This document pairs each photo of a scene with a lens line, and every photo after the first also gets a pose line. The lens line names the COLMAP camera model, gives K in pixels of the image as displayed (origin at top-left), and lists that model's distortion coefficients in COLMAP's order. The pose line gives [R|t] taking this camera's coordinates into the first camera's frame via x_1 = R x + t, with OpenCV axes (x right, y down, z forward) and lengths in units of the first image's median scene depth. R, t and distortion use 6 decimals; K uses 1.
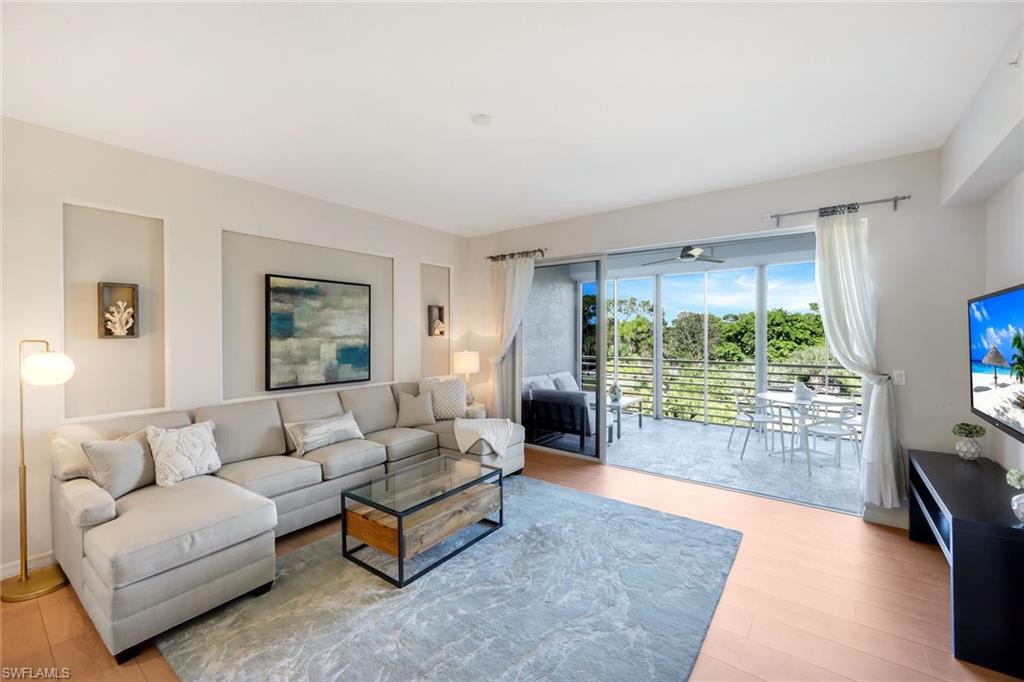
lens RADIAL K [[417.0, 0, 509.5], [0, 417.0, 337.1], [0, 0, 1]] dist [-0.000281, -0.000261]
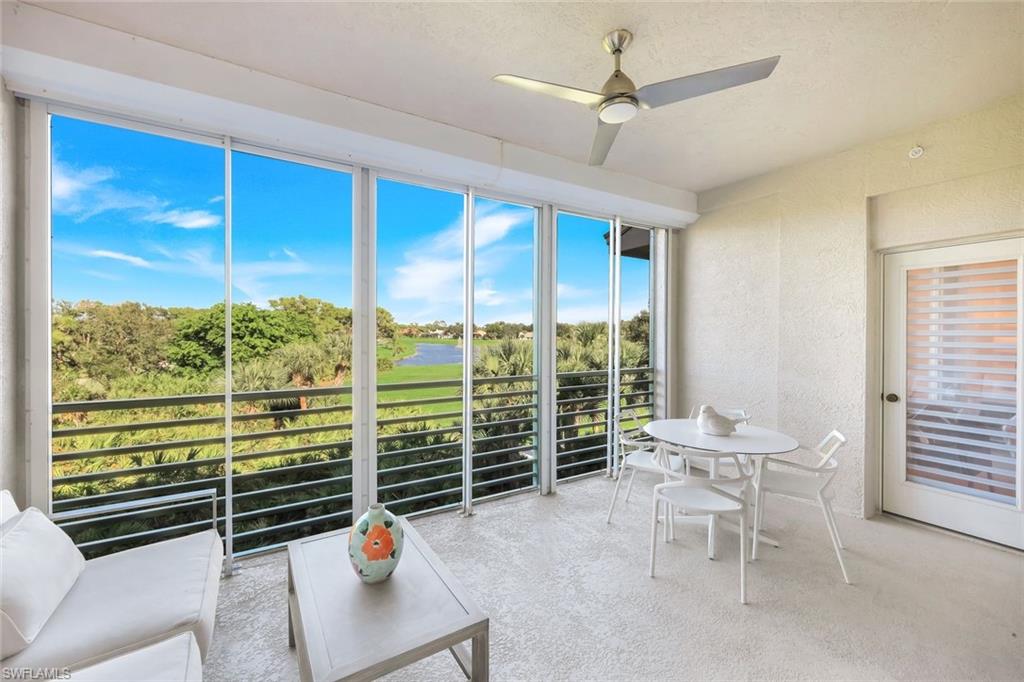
lens RADIAL K [[417.0, 0, 509.5], [0, 417.0, 337.1], [0, 0, 1]] dist [-0.000281, -0.000261]
pose [[0.362162, -0.009934, 0.932062, 0.080997], [0.004963, 0.999950, 0.008728, 0.007535], [-0.932102, 0.001465, 0.362193, 1.334516]]
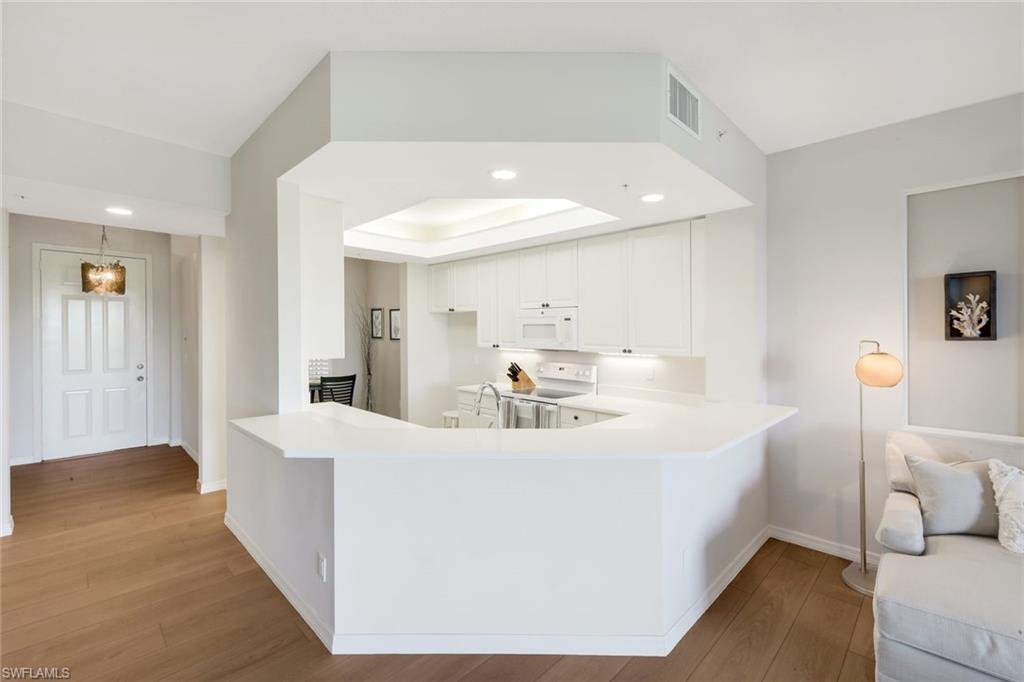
lens RADIAL K [[438.8, 0, 510.0], [0, 438.8, 333.4], [0, 0, 1]] dist [-0.000803, -0.000132]
pose [[-0.125076, 0.005523, -0.992132, 0.015134], [-0.014534, 0.999867, 0.007399, -0.002807], [0.992041, 0.015345, -0.124979, 0.160295]]
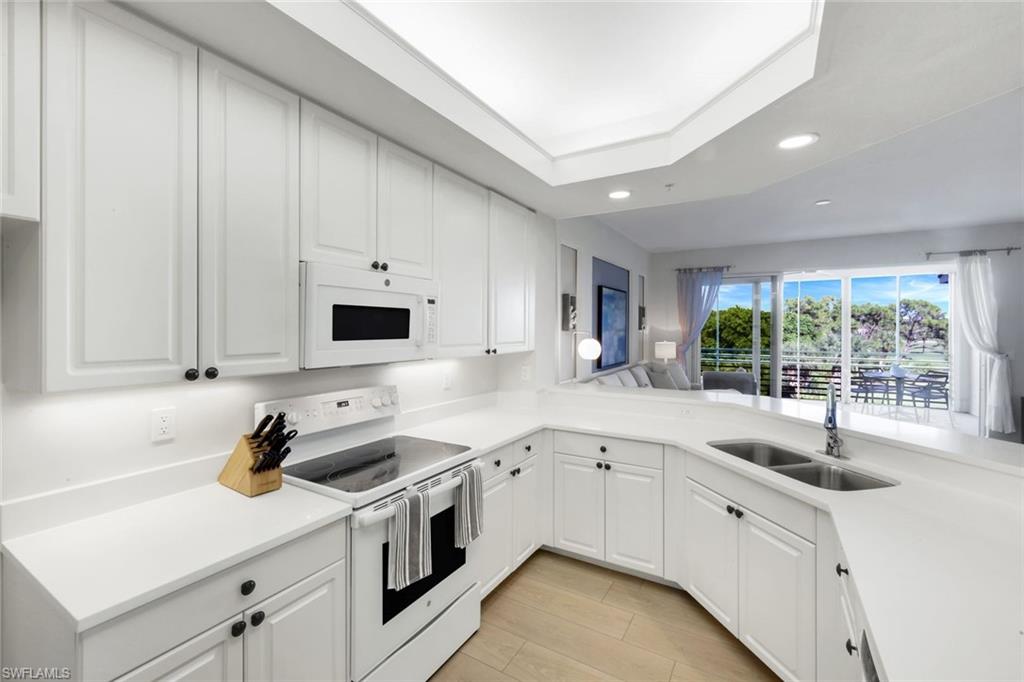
lens RADIAL K [[433.2, 0, 512.7], [0, 433.2, 331.9], [0, 0, 1]] dist [0.001852, 0.000175]
pose [[0.993093, 0.003035, 0.117287, -0.954441], [-0.002816, 0.999994, -0.002032, 0.008872], [-0.117292, 0.001688, 0.993096, -0.377033]]
